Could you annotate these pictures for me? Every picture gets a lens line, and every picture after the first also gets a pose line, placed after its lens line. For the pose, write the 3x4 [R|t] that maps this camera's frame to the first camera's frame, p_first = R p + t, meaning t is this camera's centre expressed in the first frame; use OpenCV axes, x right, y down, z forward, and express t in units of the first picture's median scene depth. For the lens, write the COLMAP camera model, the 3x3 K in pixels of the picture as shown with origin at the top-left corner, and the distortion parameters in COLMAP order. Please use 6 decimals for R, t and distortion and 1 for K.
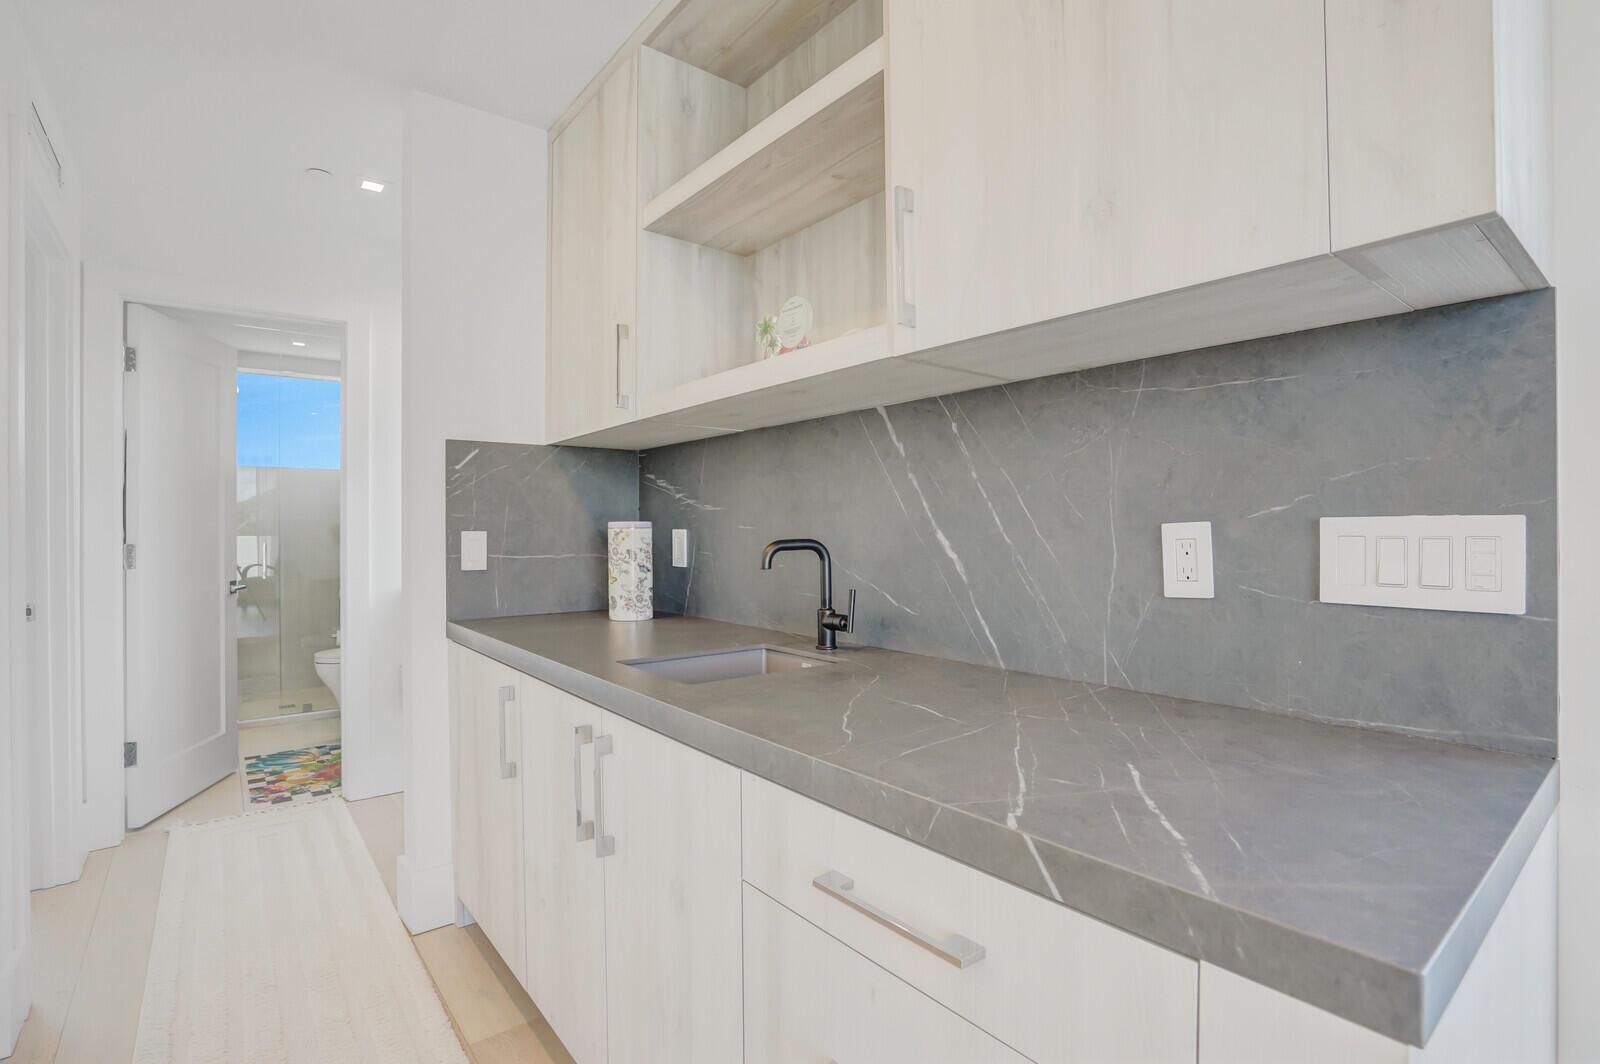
lens RADIAL K [[765.2, 0, 793.1], [0, 765.2, 533.9], [0, 0, 1]] dist [0.000324, -0.000050]
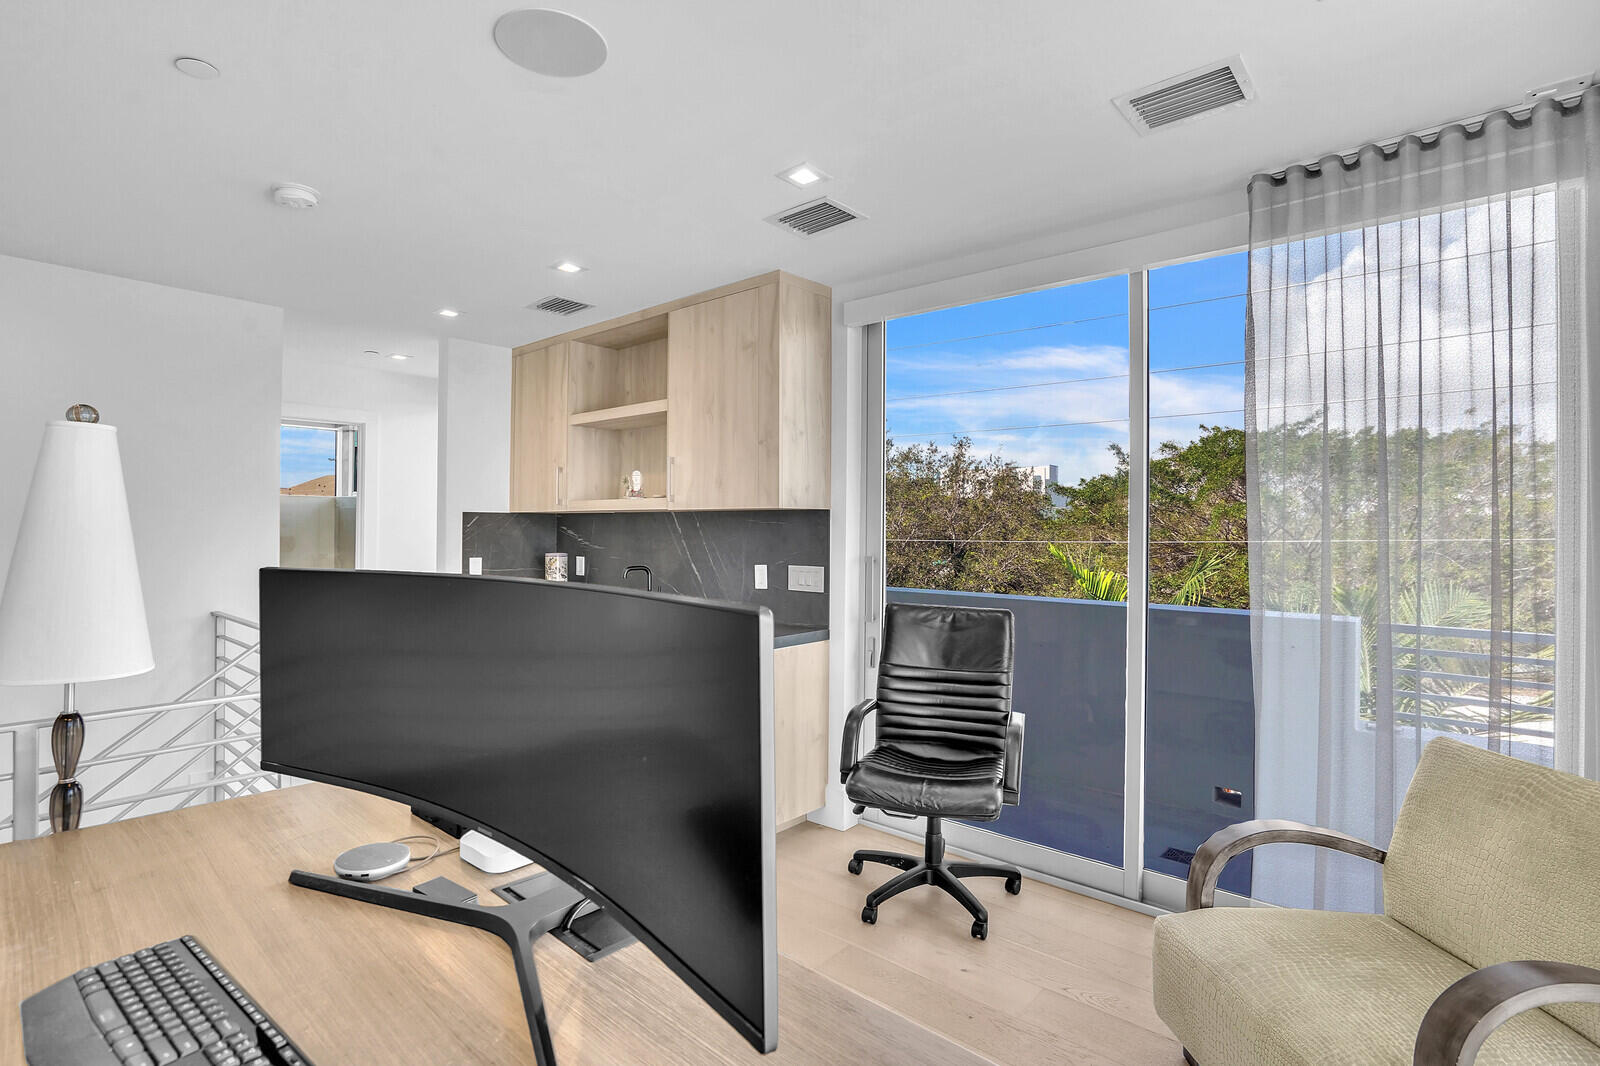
lens RADIAL K [[765.2, 0, 798.7], [0, 765.2, 524.4], [0, 0, 1]] dist [0.000324, -0.000050]
pose [[0.981580, 0.017305, 0.190264, 0.034109], [-0.015178, 0.999805, -0.012629, -0.078545], [-0.190446, 0.009508, 0.981652, -1.155677]]
